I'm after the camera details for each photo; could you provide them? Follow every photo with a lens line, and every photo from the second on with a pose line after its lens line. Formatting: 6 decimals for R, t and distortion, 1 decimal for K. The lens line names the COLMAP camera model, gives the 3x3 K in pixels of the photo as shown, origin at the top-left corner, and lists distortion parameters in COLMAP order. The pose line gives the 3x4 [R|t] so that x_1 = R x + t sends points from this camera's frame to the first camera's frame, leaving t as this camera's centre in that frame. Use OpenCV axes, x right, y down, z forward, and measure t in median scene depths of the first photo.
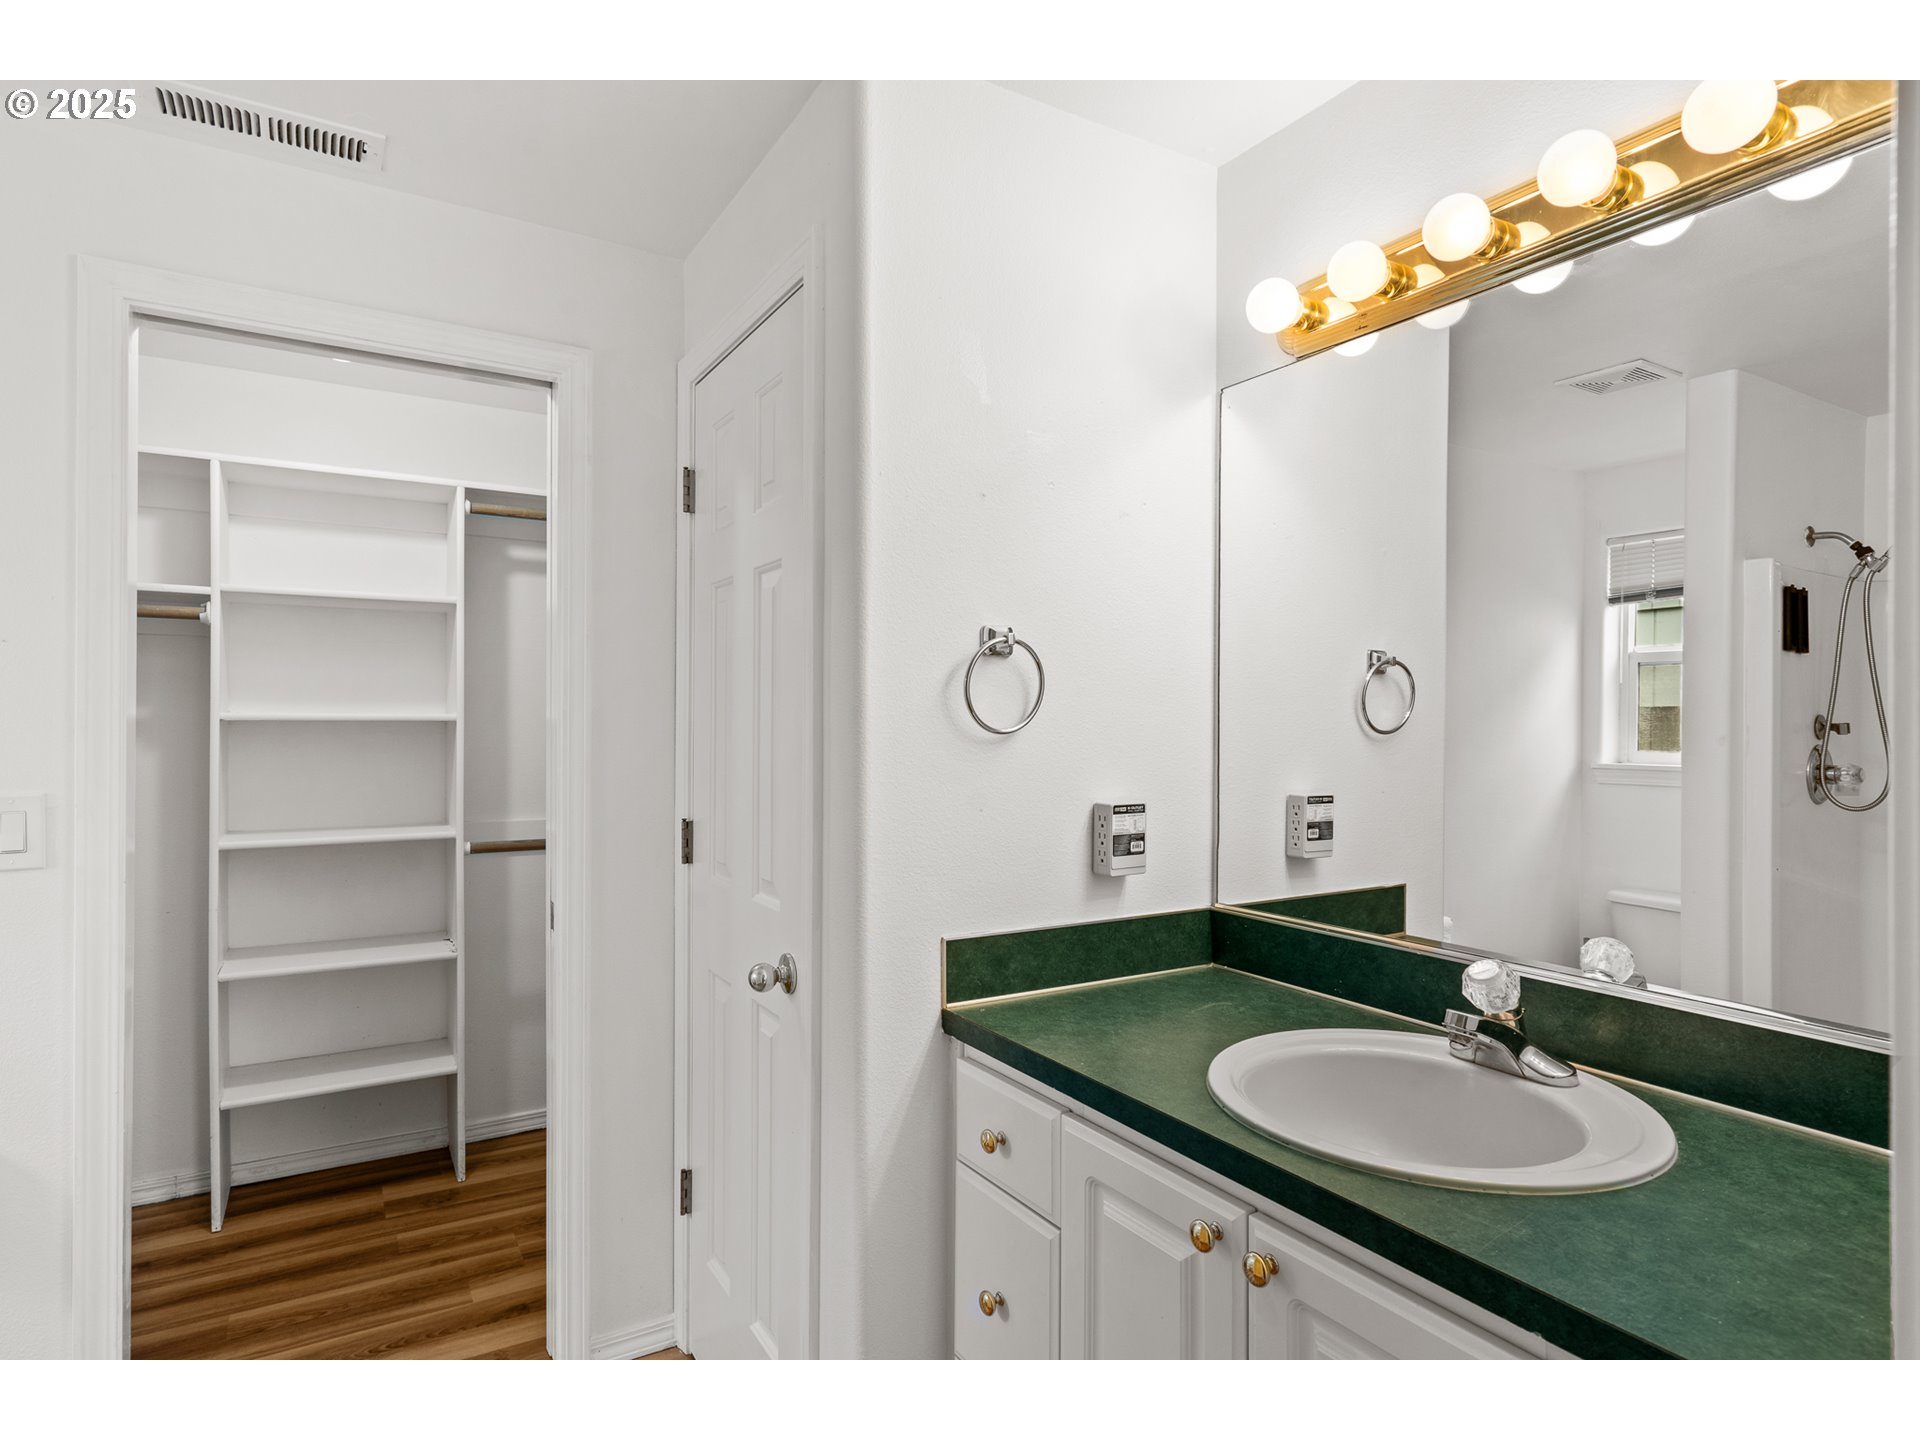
lens RADIAL K [[1012.3, 0, 953.0], [0, 1012.3, 710.0], [0, 0, 1]] dist [-0.004649, 0.002753]
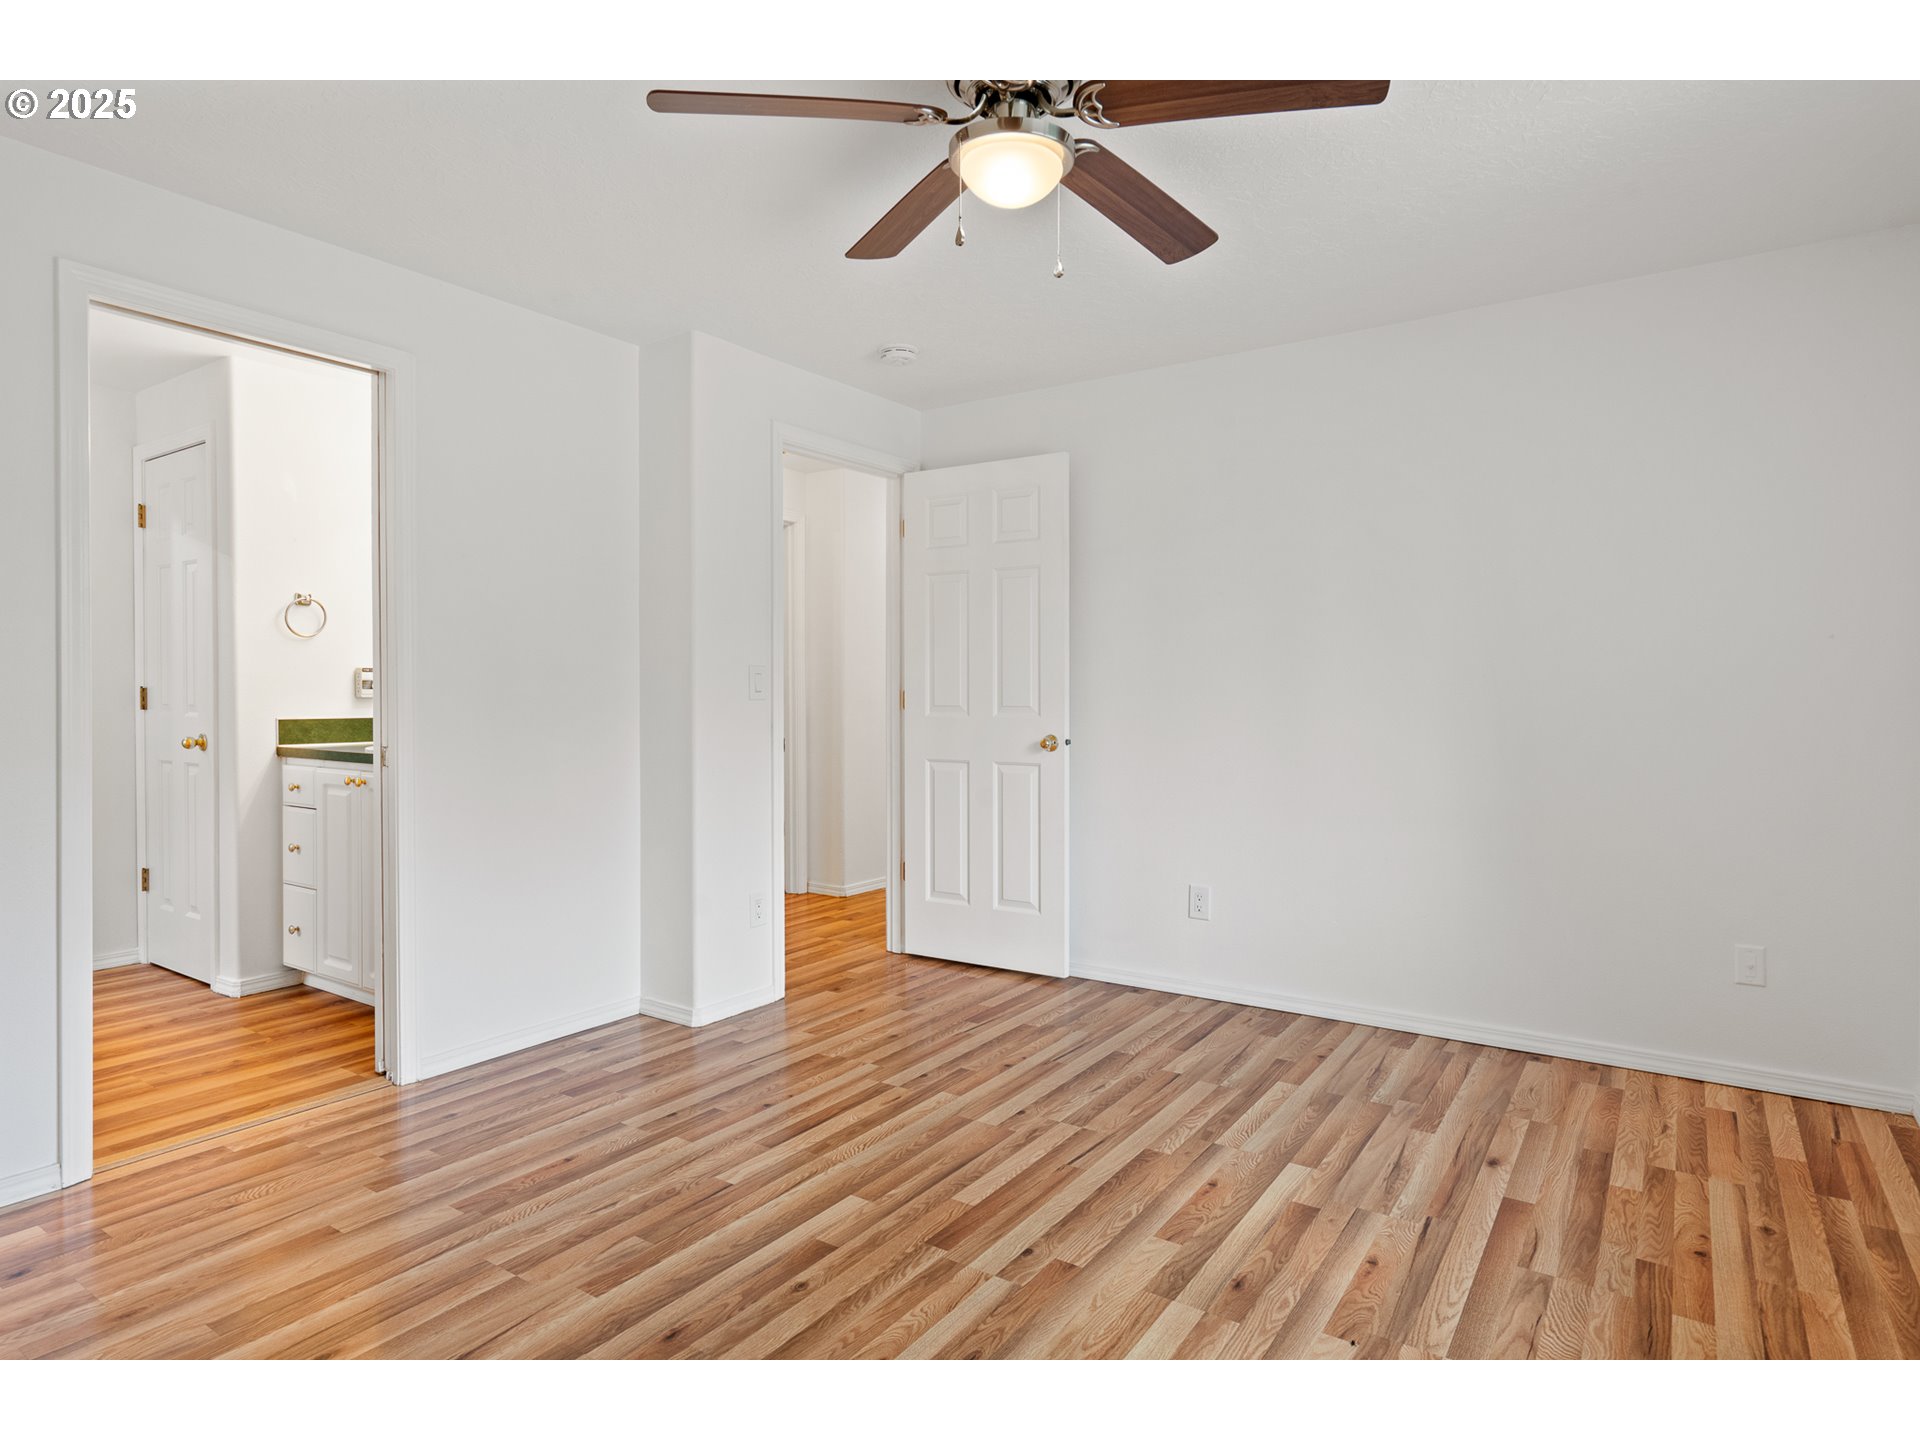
lens RADIAL K [[1109.8, 0, 985.8], [0, 1109.8, 721.7], [0, 0, 1]] dist [-0.005256, 0.002192]
pose [[0.910559, -0.007776, 0.413306, 0.413792], [-0.000841, 0.999786, 0.020662, 0.162439], [-0.413378, -0.019161, 0.910358, -2.006729]]
